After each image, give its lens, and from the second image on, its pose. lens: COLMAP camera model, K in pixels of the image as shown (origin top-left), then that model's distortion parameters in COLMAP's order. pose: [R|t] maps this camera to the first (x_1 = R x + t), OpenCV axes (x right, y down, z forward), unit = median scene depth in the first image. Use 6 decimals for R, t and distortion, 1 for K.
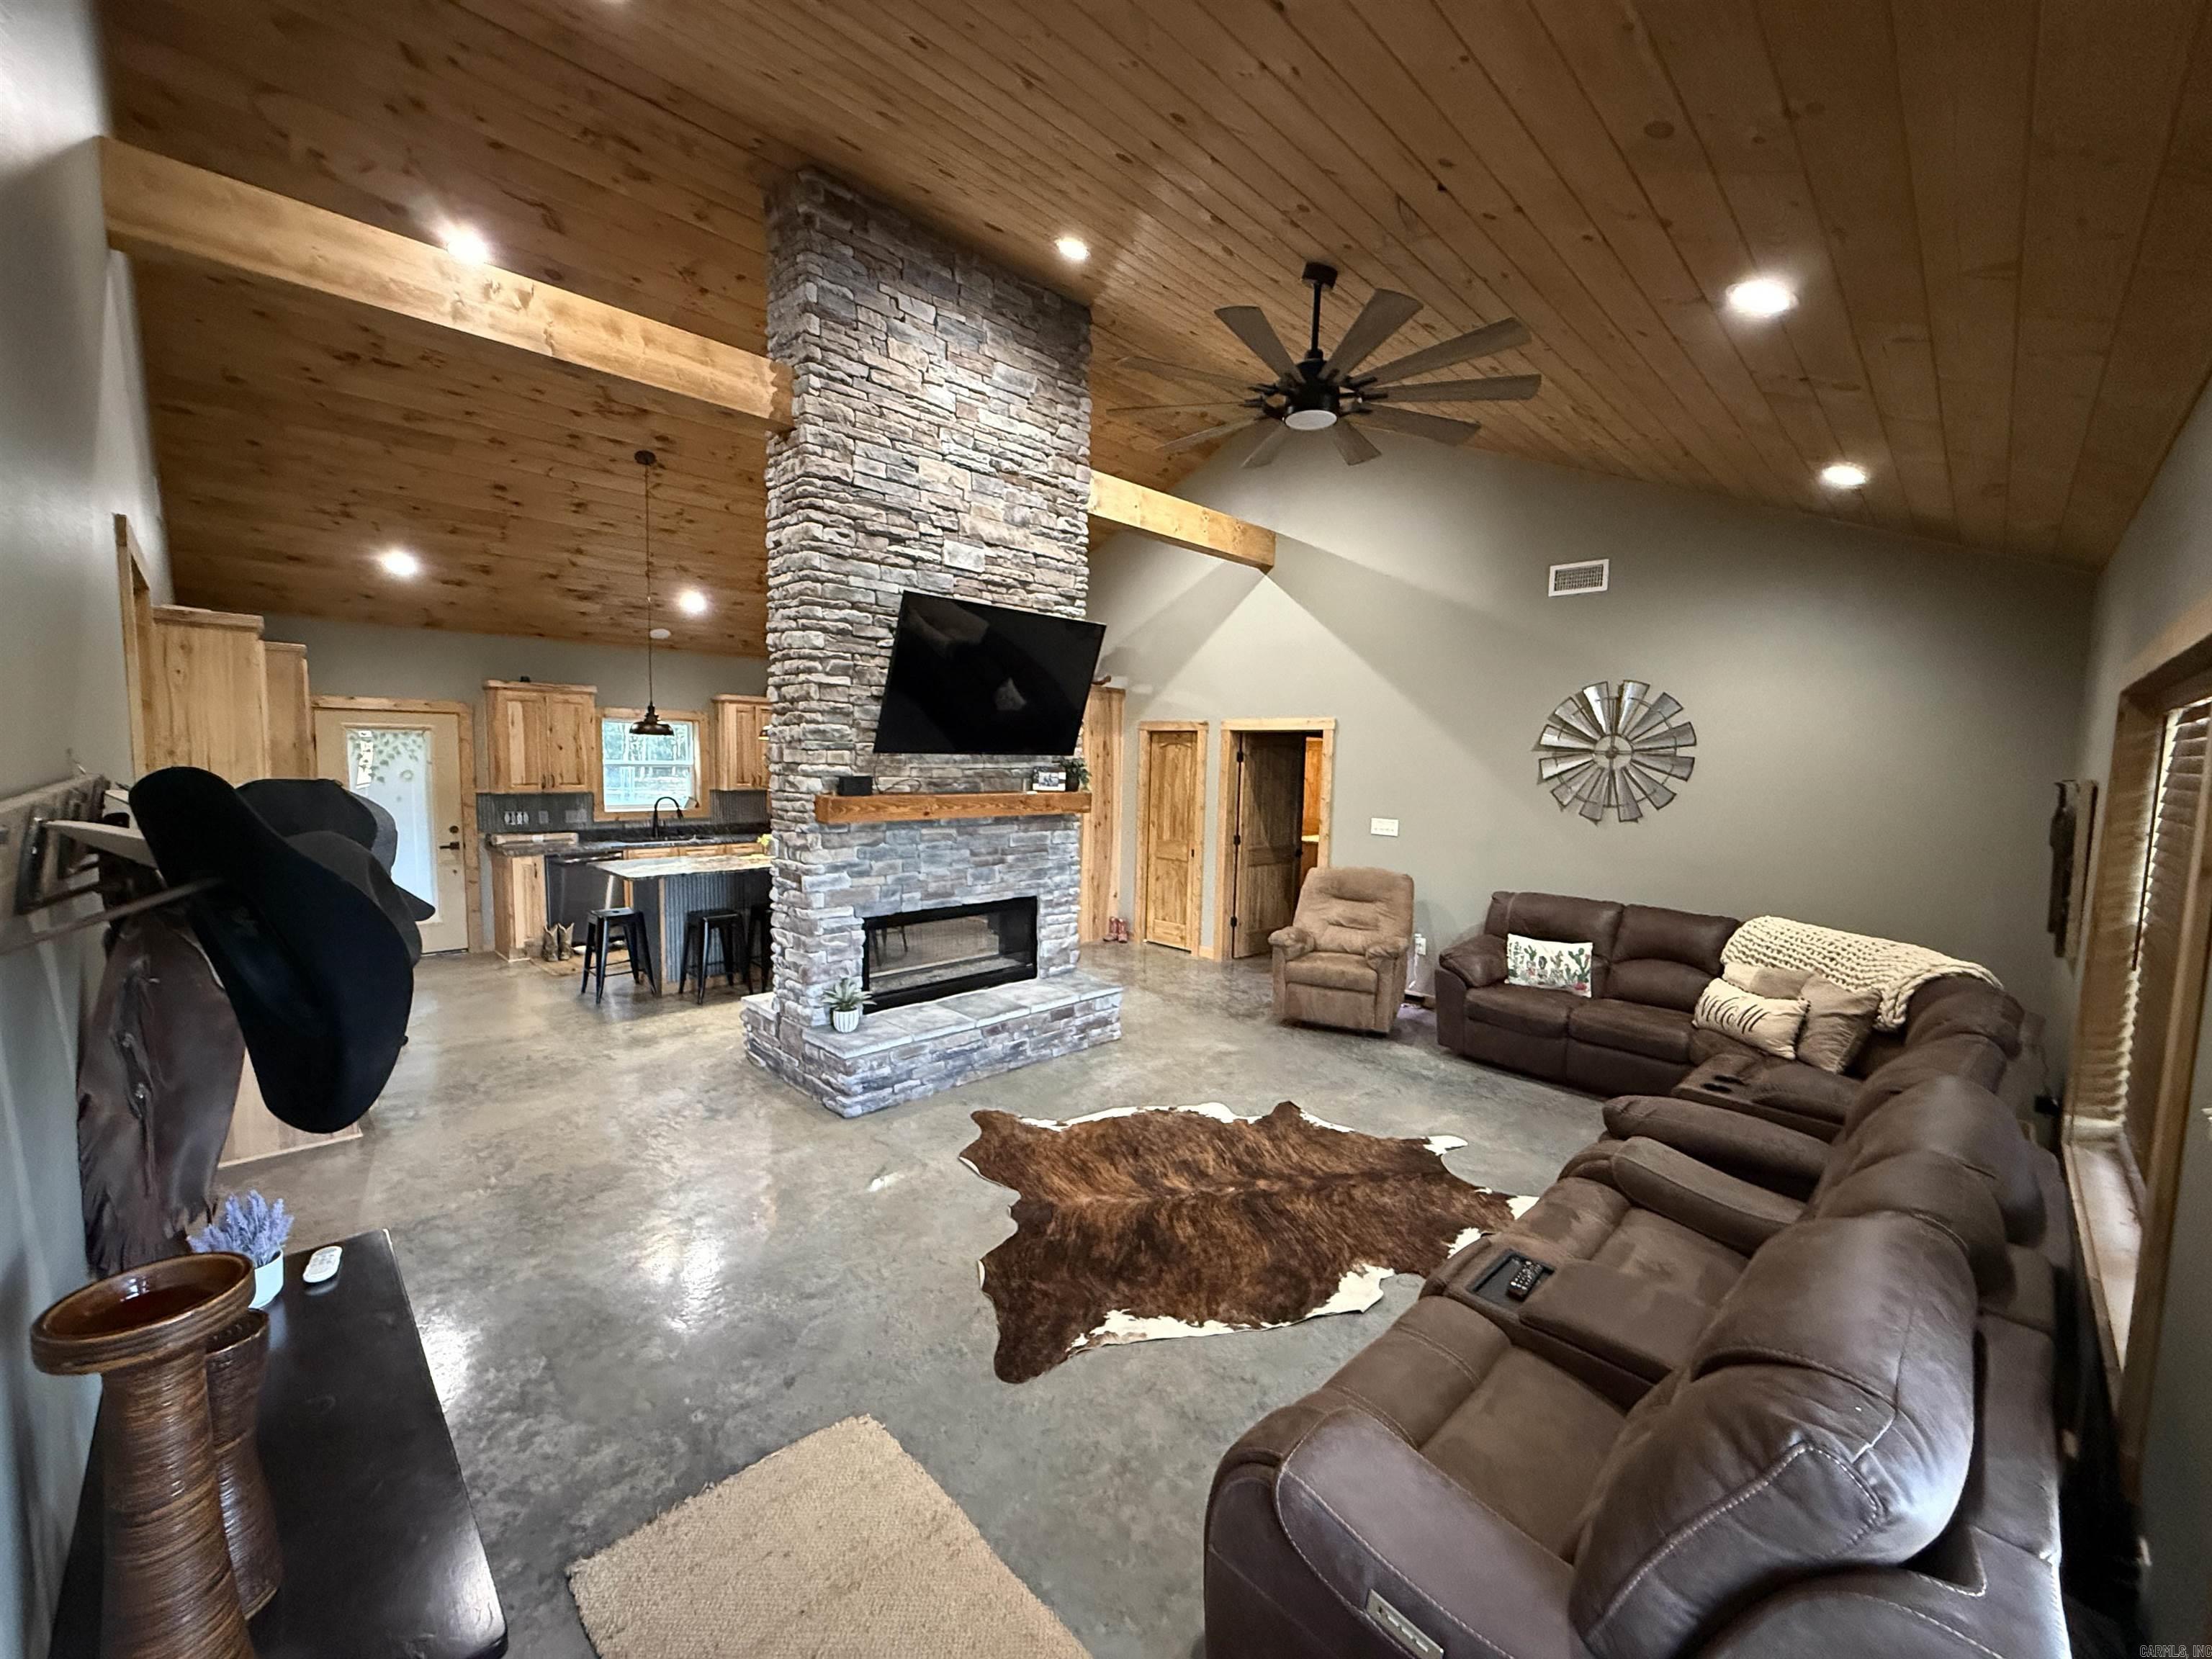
lens RADIAL K [[880.4, 0, 1100.7], [0, 880.4, 829.6], [0, 0, 1]] dist [-0.000150, 0.000260]
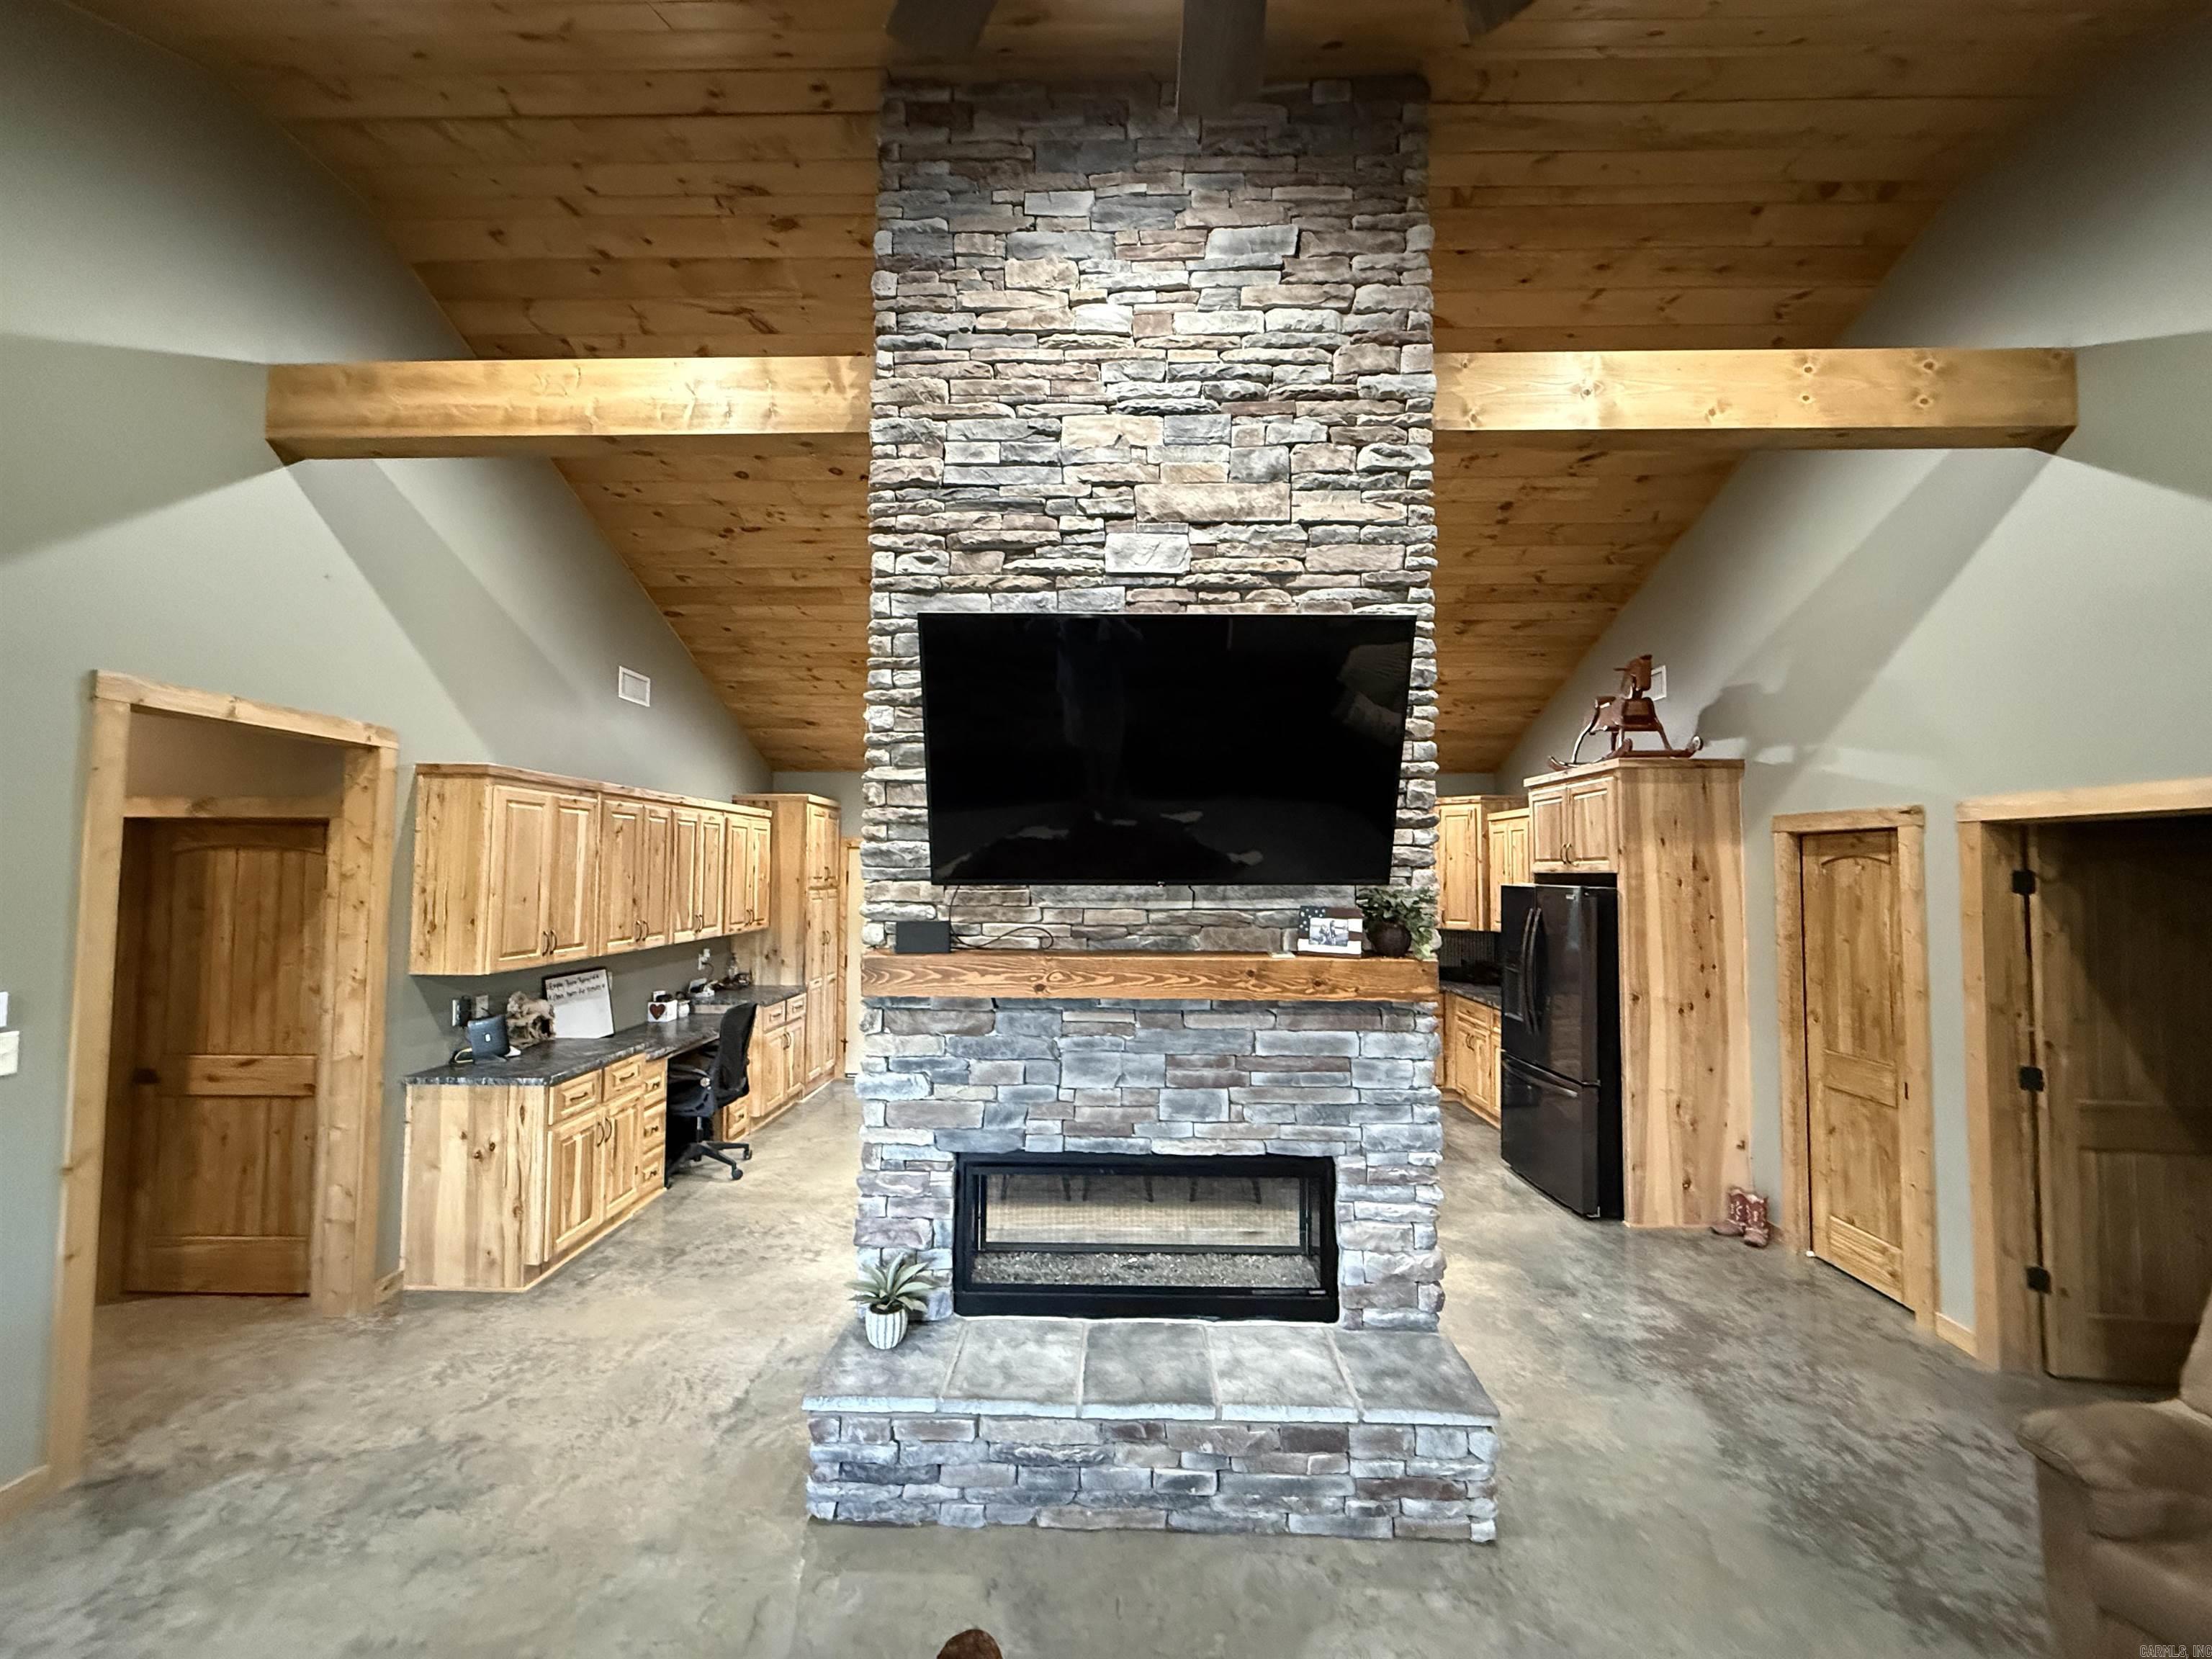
lens RADIAL K [[880.4, 0, 1101.7], [0, 880.4, 830.6], [0, 0, 1]] dist [-0.000150, 0.000260]
pose [[0.694387, -0.050930, -0.717797, 0.234548], [-0.051293, 0.991452, -0.119966, -0.049571], [0.717771, 0.120121, 0.685839, 0.573752]]
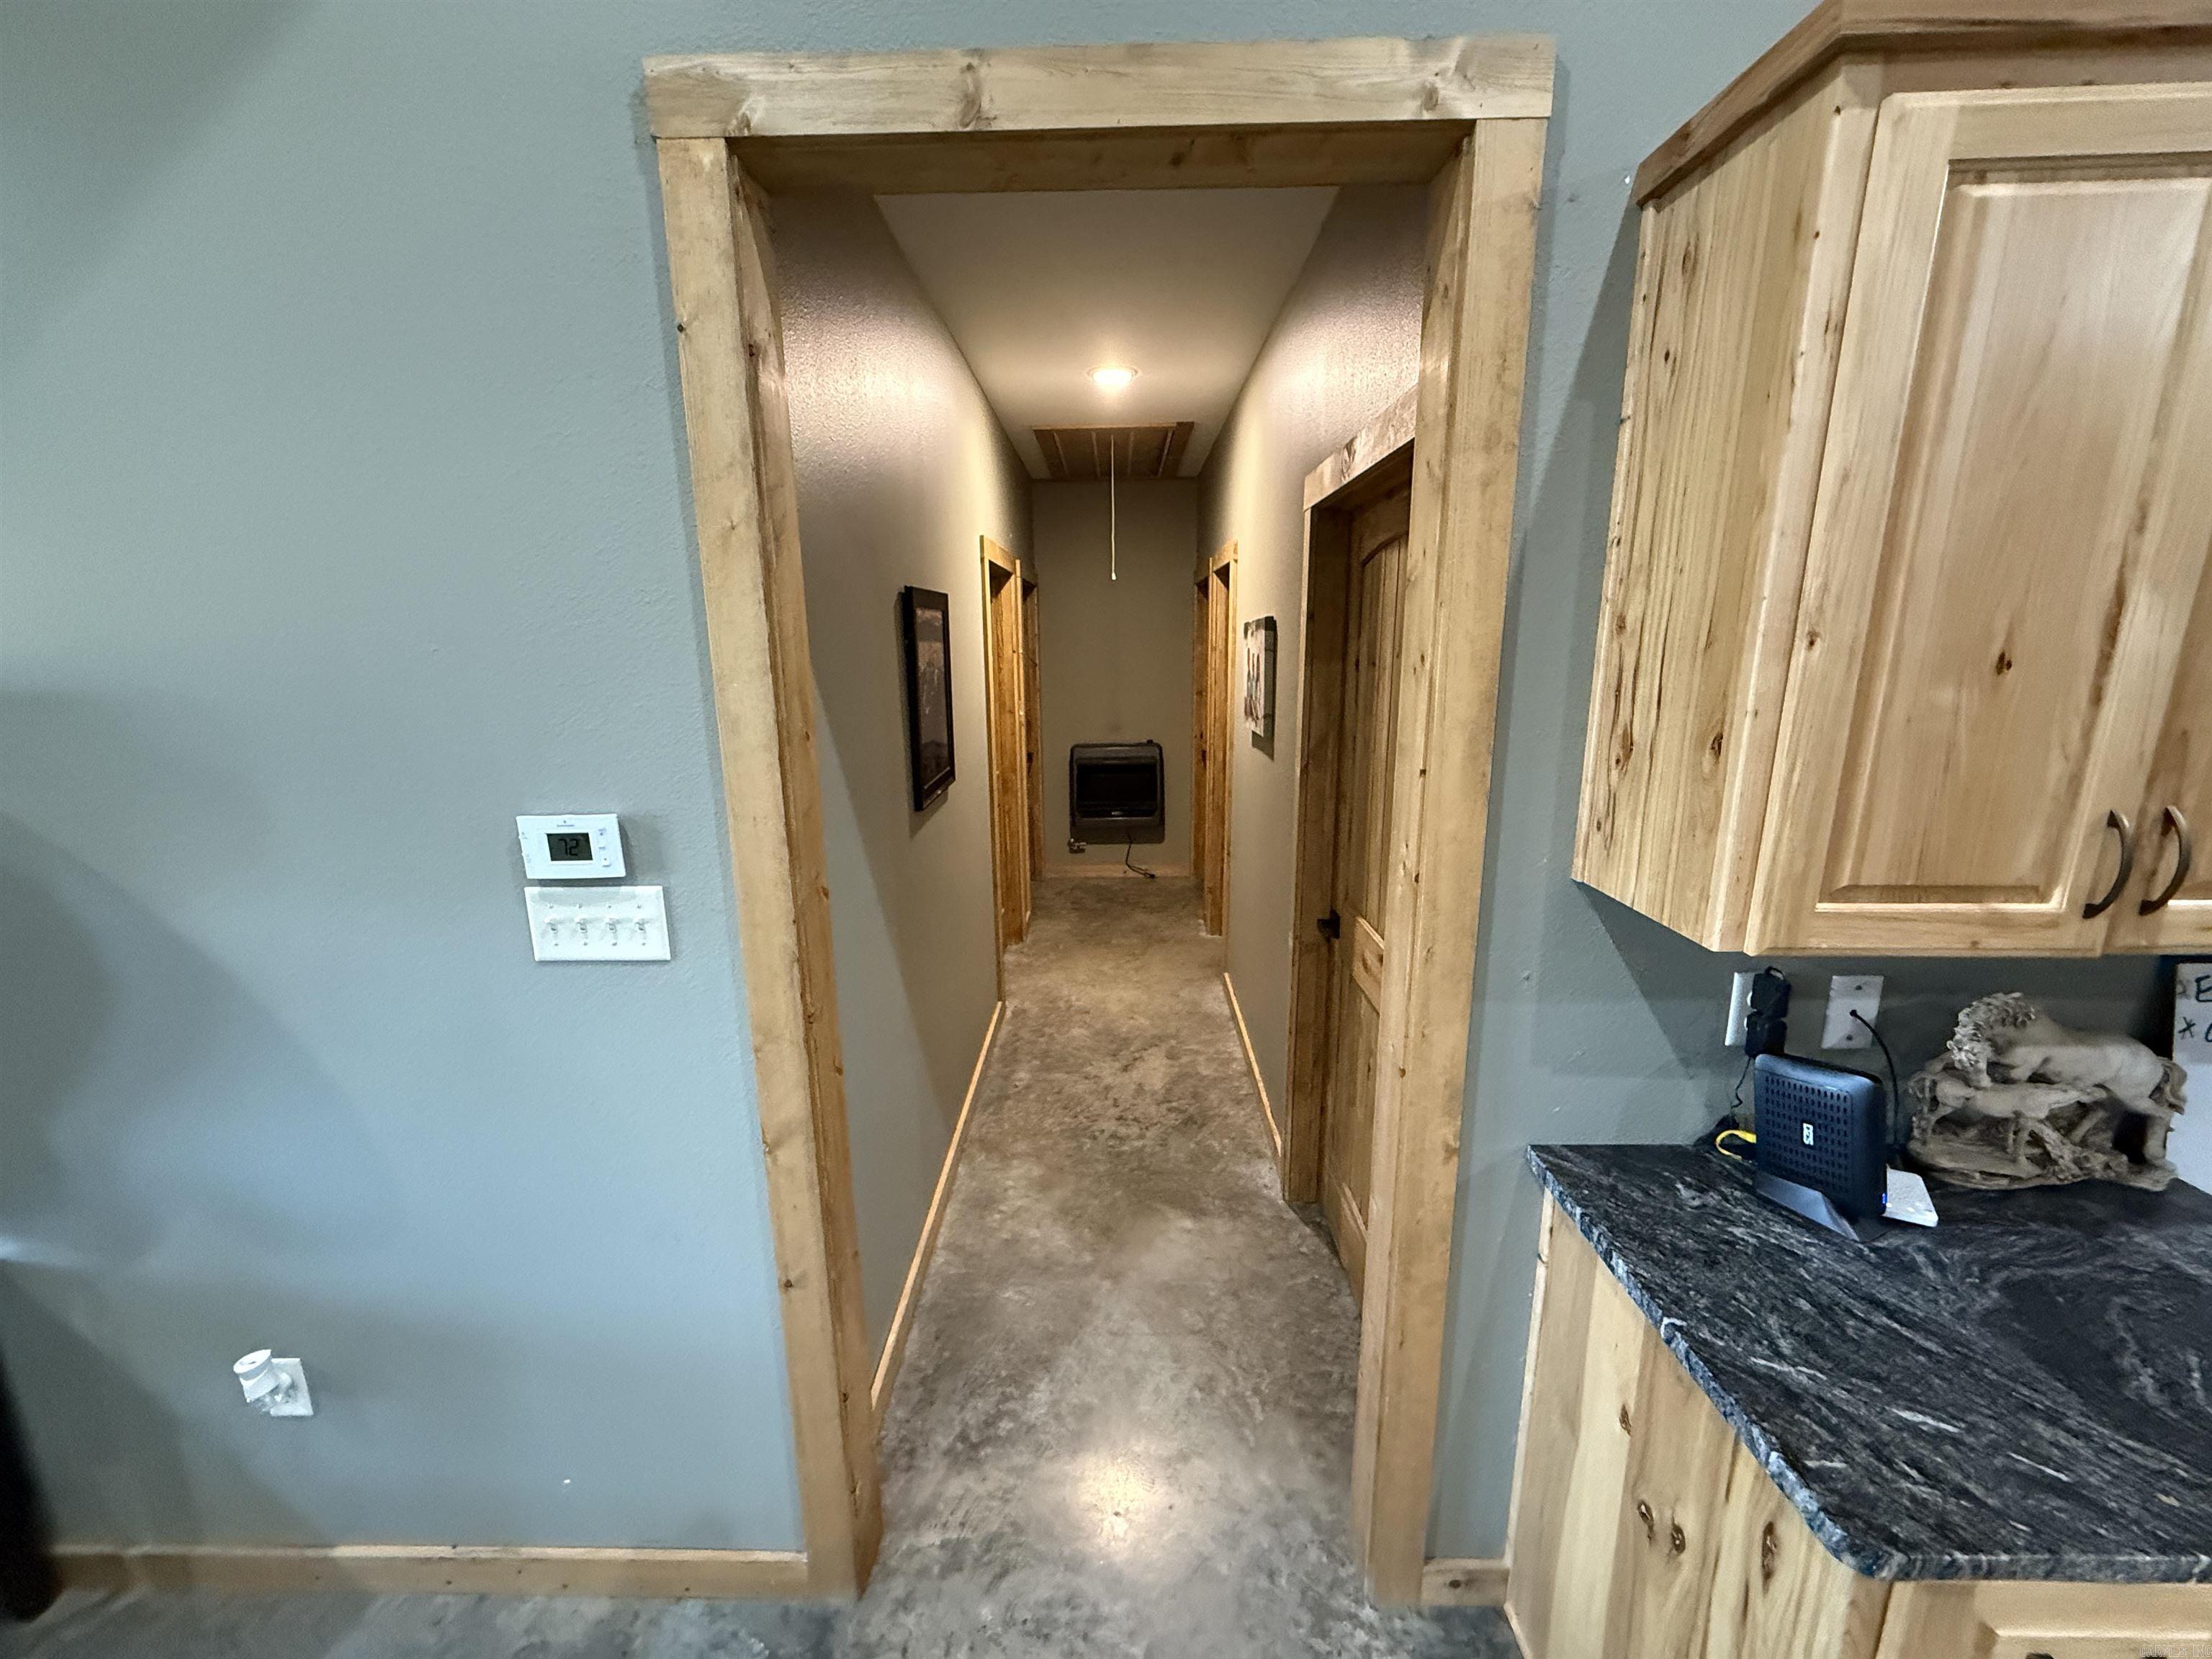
lens RADIAL K [[880.4, 0, 1100.2], [0, 880.4, 830.4], [0, 0, 1]] dist [-0.000150, 0.000260]
pose [[-0.718295, 0.141415, -0.681215, -0.453864], [-0.059098, 0.963185, 0.262264, -0.059688], [0.693224, 0.228641, -0.683494, 0.757000]]
